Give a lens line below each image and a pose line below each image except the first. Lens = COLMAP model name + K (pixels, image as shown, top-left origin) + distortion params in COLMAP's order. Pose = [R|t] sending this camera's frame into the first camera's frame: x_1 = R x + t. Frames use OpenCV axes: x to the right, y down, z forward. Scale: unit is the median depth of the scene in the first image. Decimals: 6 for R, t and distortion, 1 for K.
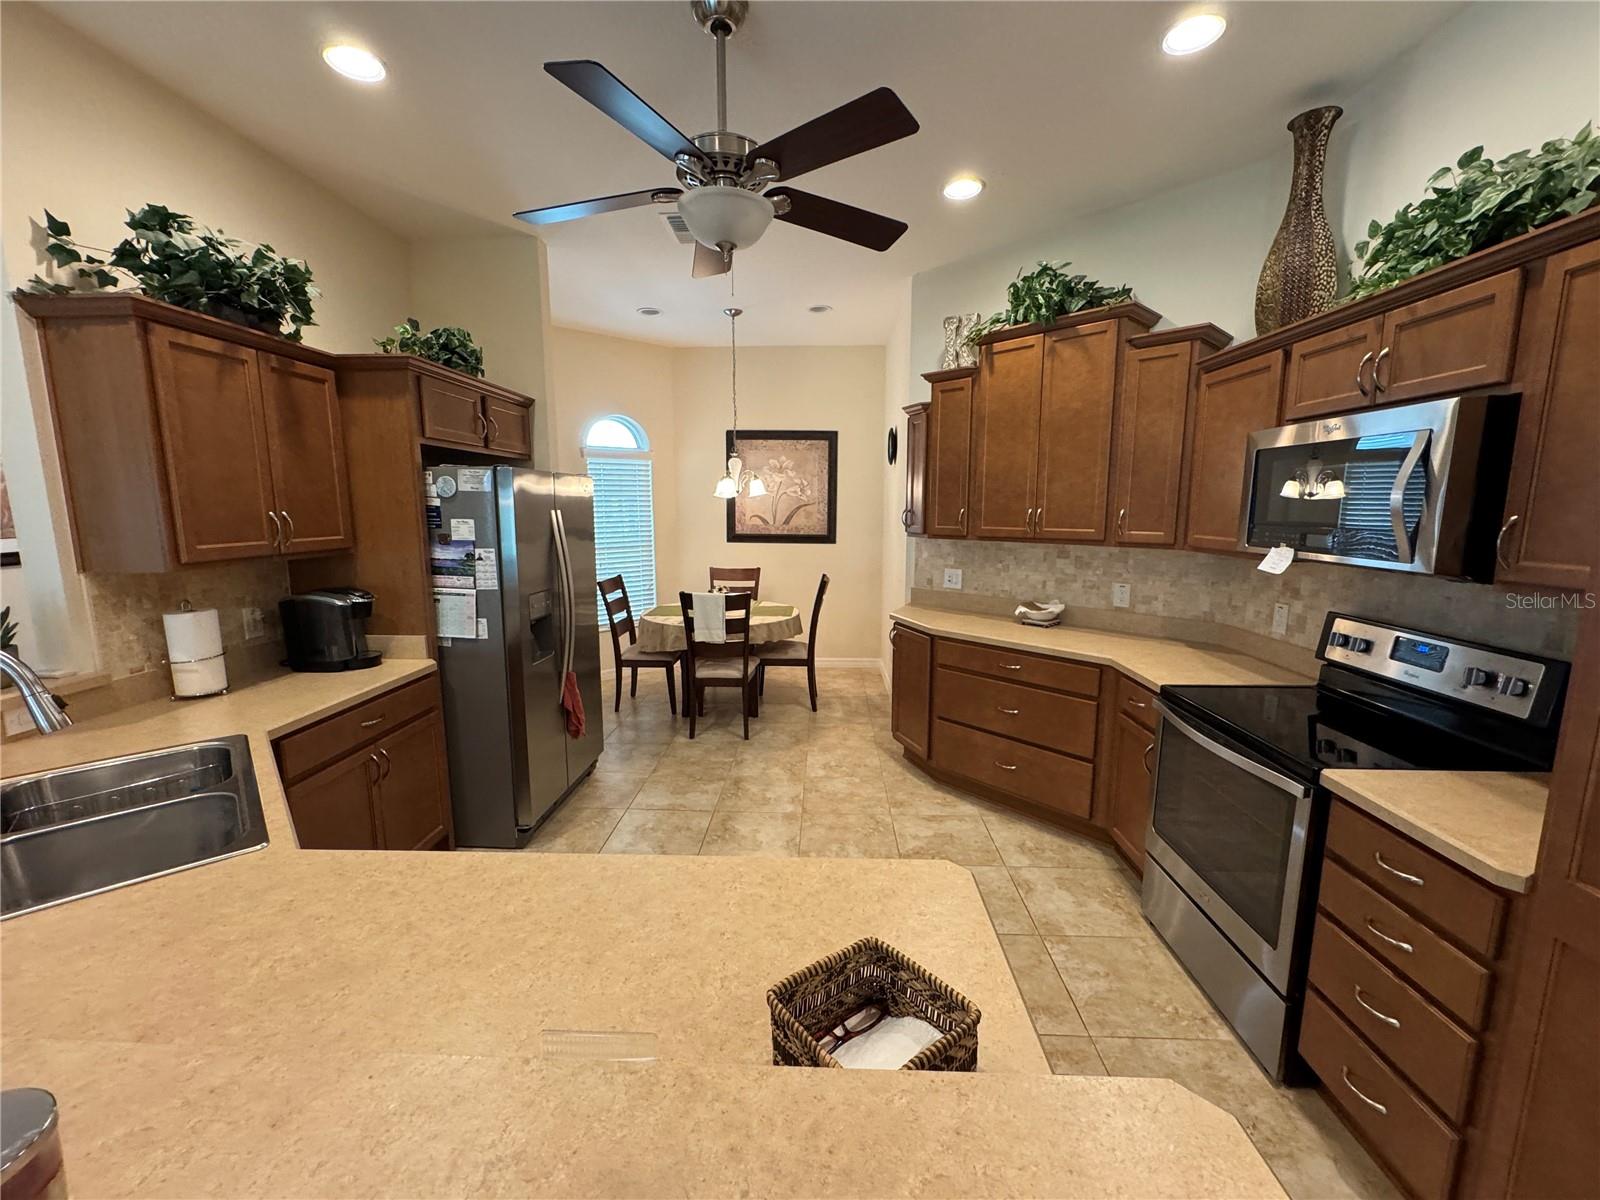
lens RADIAL K [[644.7, 0, 804.9], [0, 644.7, 600.1], [0, 0, 1]] dist [-0.000339, 0.000185]
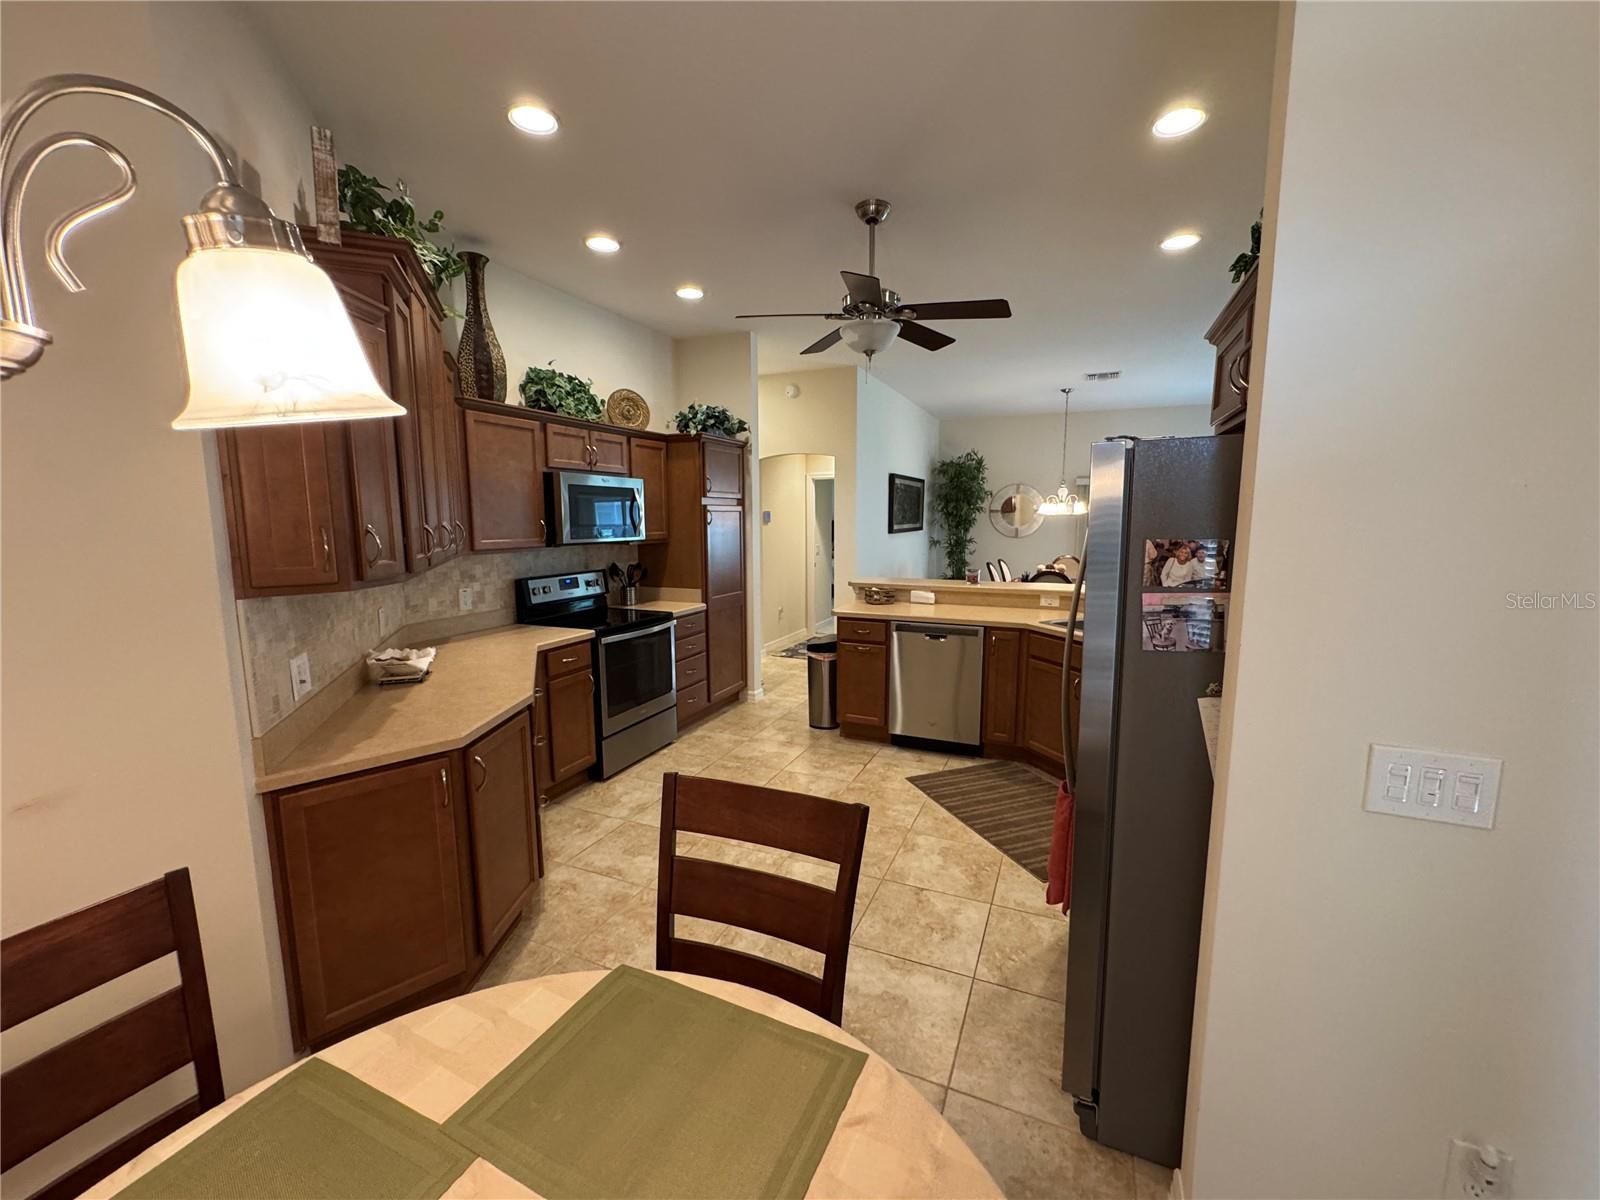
lens RADIAL K [[644.7, 0, 801.9], [0, 644.7, 600.2], [0, 0, 1]] dist [-0.000339, 0.000185]
pose [[-0.931100, -0.047010, 0.361723, -0.358985], [0.055265, 0.962031, 0.267285, -0.250049], [-0.360554, 0.268860, -0.893149, 1.663597]]
